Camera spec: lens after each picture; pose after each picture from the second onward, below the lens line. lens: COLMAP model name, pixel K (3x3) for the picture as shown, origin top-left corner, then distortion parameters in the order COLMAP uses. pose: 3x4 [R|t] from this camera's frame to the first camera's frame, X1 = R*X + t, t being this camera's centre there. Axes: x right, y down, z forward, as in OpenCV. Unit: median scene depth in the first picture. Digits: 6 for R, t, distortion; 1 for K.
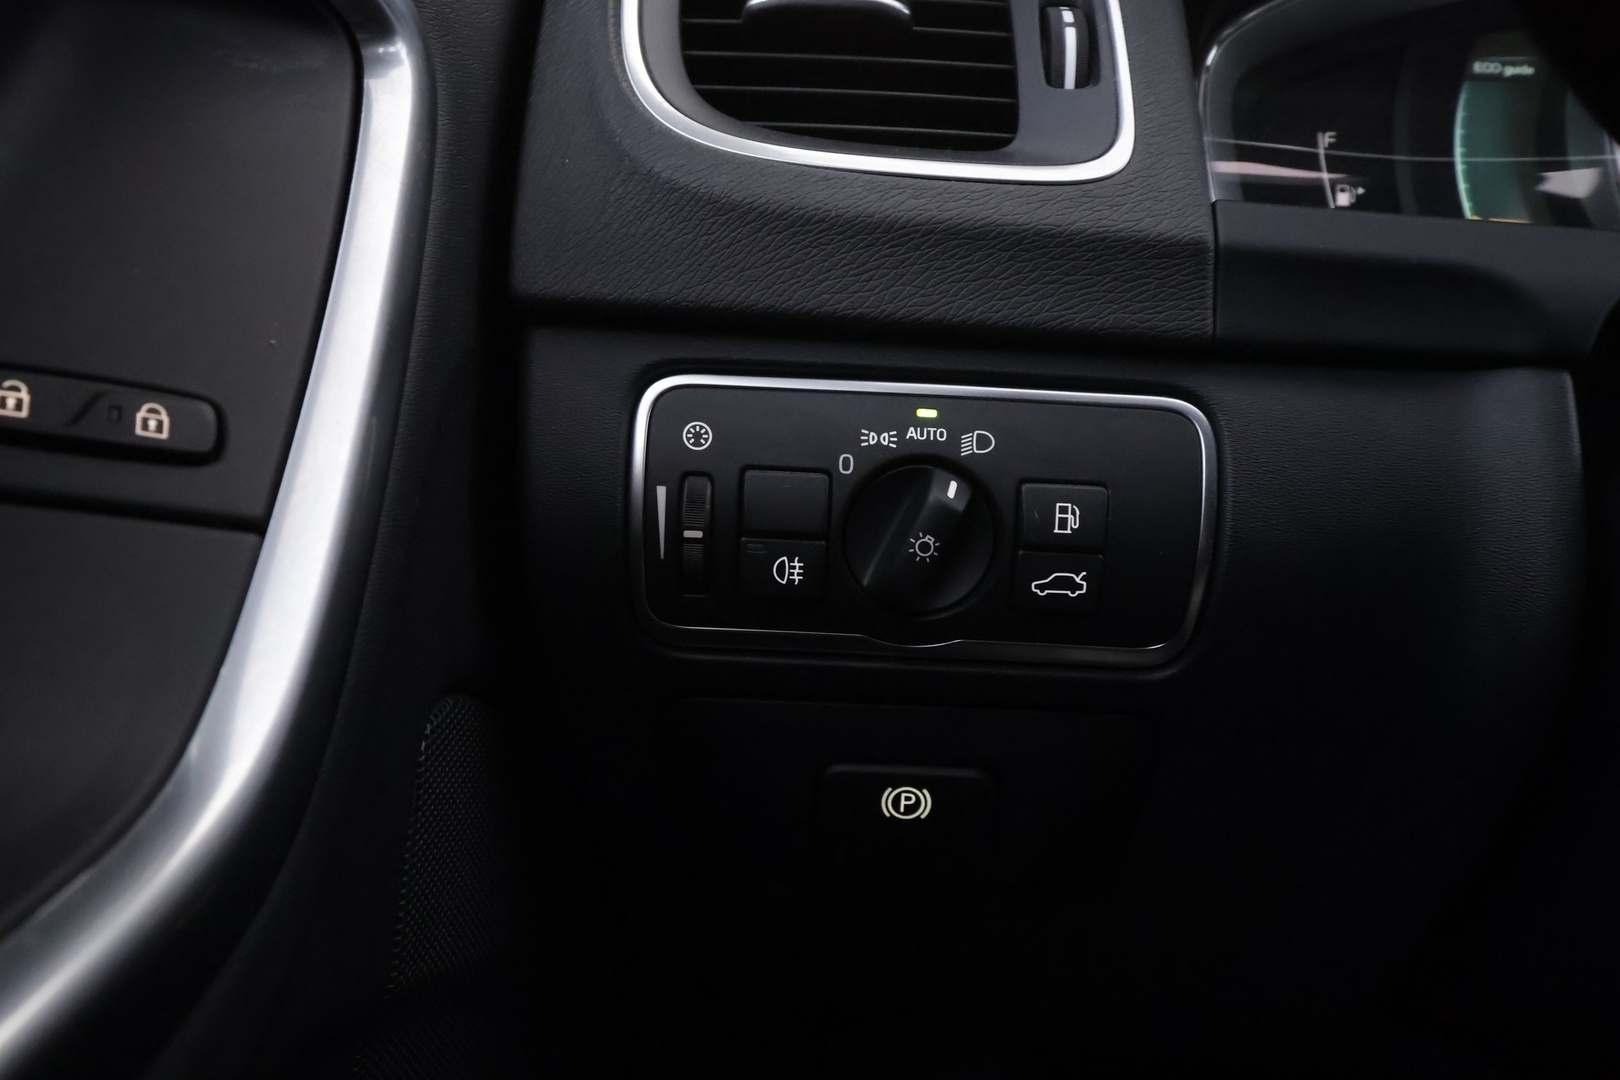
lens RADIAL K [[1253.5, 0, 812.7], [0, 1253.5, 538.0], [0, 0, 1]] dist [0.002494, 0.001435]
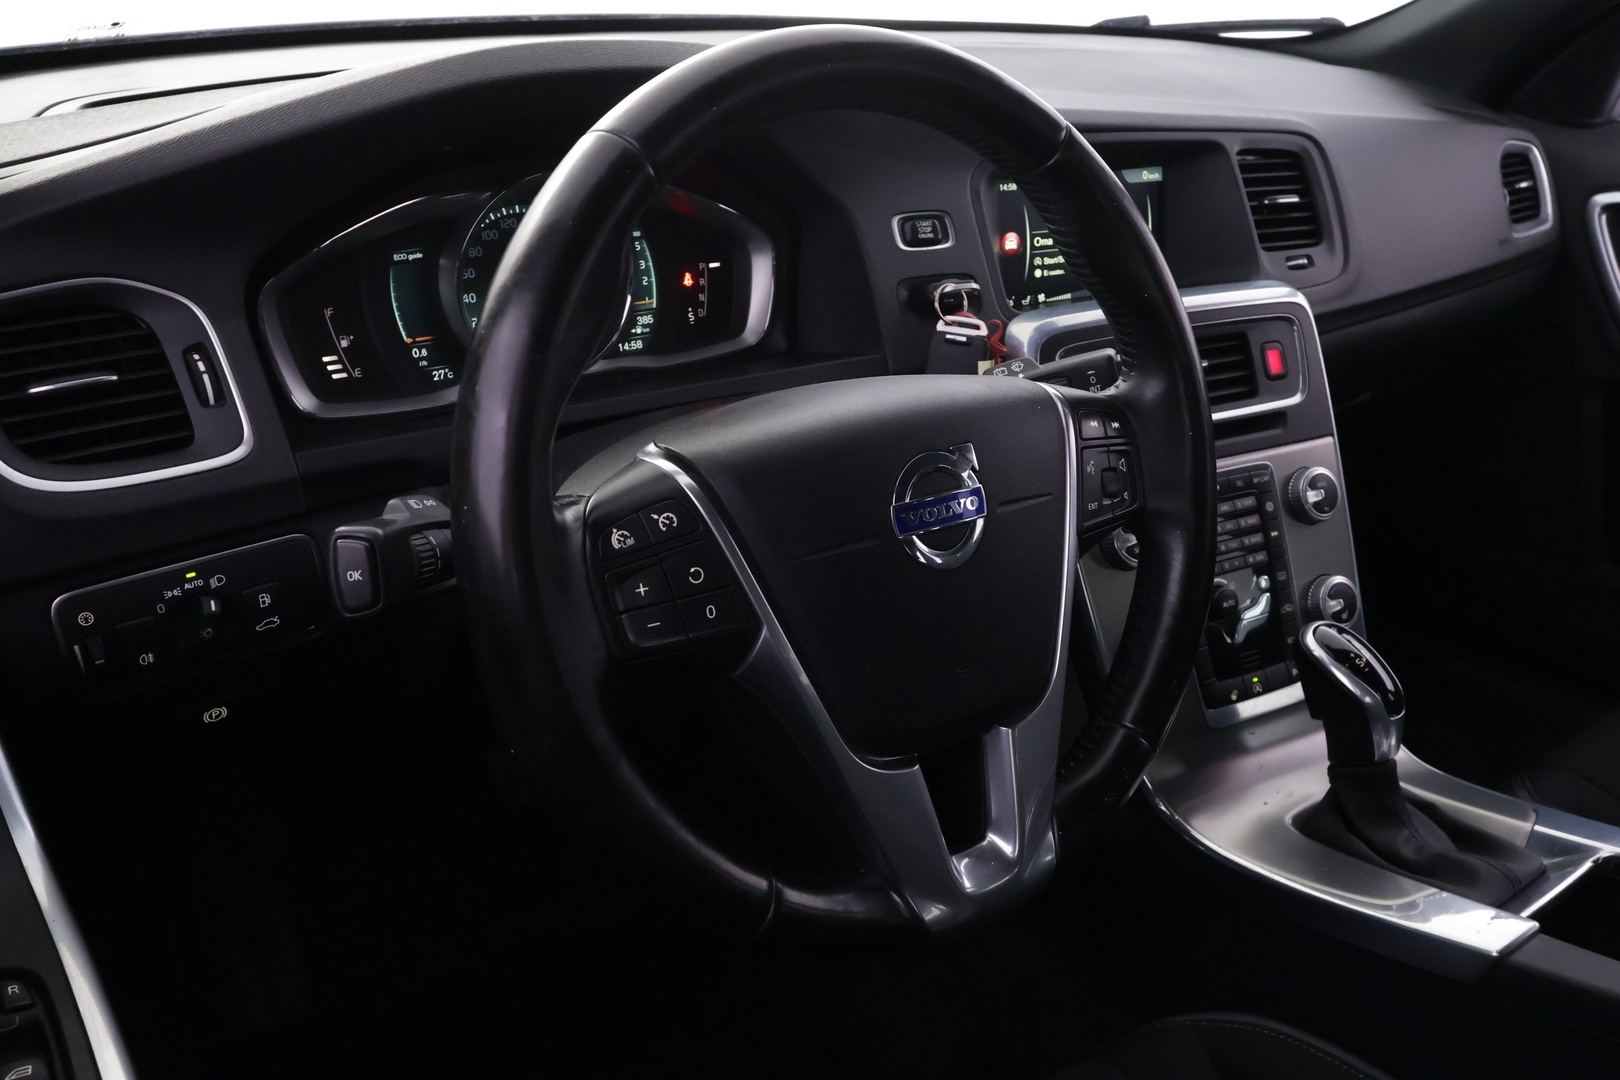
lens RADIAL K [[1253.5, 0, 812.7], [0, 1253.5, 538.0], [0, 0, 1]] dist [0.002494, 0.001435]
pose [[0.762933, -0.297435, 0.573991, -0.312206], [0.078157, 0.923798, 0.374817, -0.861543], [-0.641736, -0.241099, 0.728042, -1.280306]]
